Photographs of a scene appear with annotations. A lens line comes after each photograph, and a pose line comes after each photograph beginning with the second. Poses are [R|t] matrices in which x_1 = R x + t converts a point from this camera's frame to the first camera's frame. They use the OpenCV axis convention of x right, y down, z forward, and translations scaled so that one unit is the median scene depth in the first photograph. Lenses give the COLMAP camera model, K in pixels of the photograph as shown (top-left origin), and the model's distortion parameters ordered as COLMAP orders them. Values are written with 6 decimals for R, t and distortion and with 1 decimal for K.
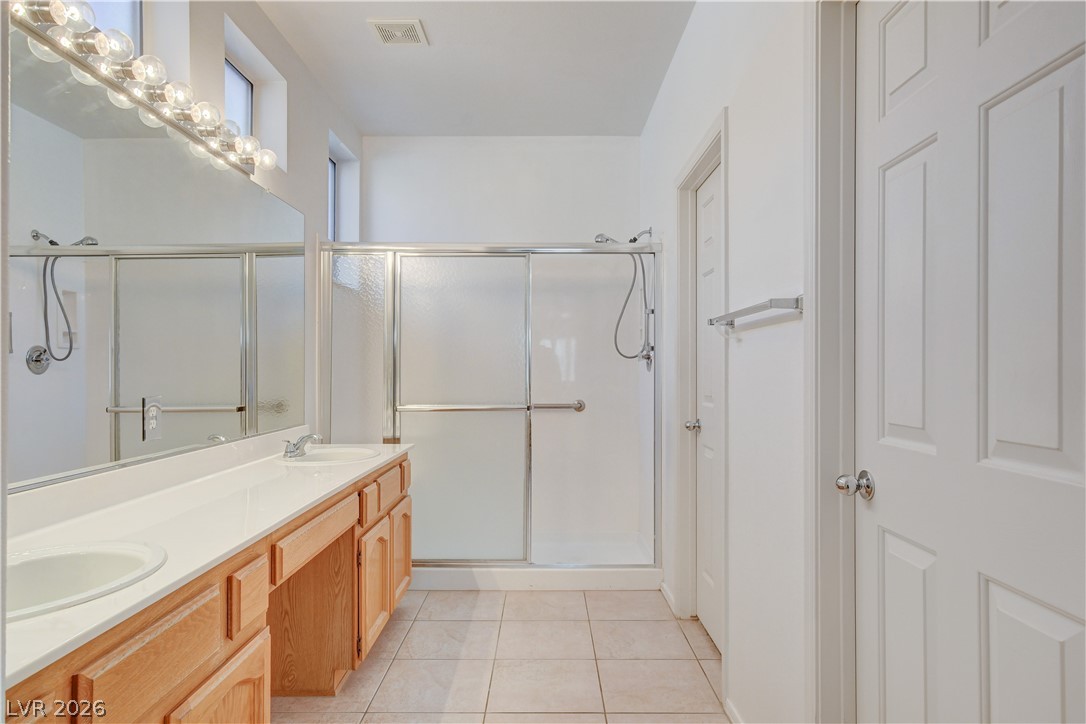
lens RADIAL K [[645.3, 0, 533.9], [0, 645.3, 356.4], [0, 0, 1]] dist [-0.004582, -0.000393]
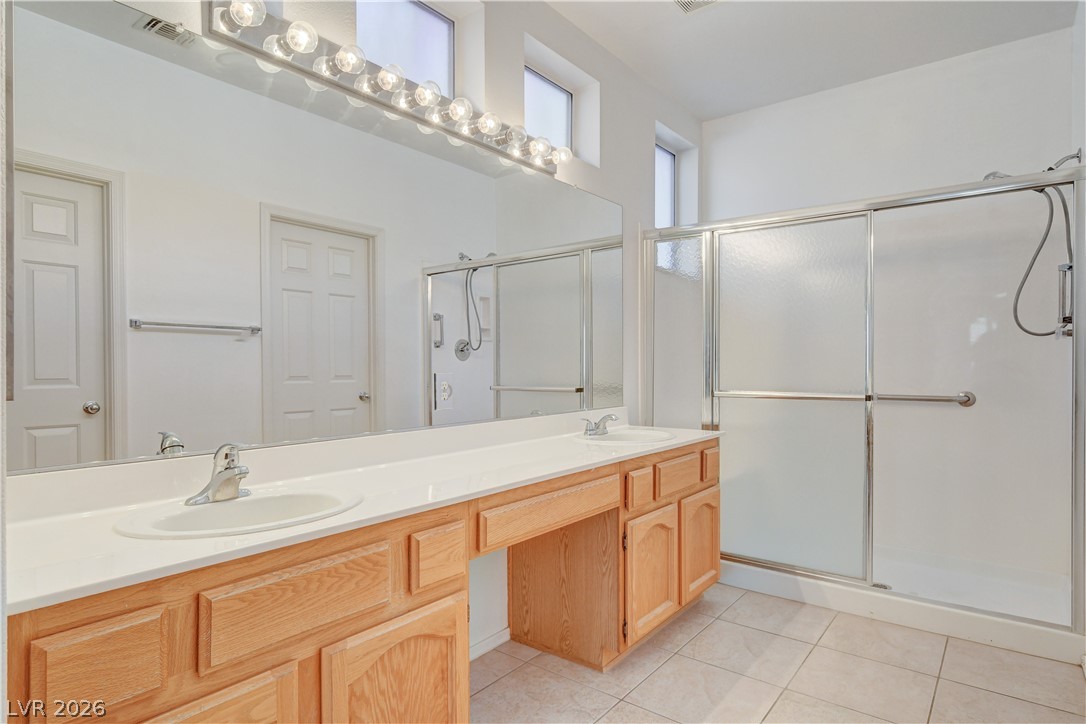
lens RADIAL K [[589.7, 0, 554.7], [0, 589.7, 362.6], [0, 0, 1]] dist [-0.011040, 0.002793]
pose [[0.790260, -0.002538, -0.612766, 0.149946], [0.013858, 0.999810, 0.013731, 0.020649], [0.612615, -0.019343, 0.790145, 0.177827]]
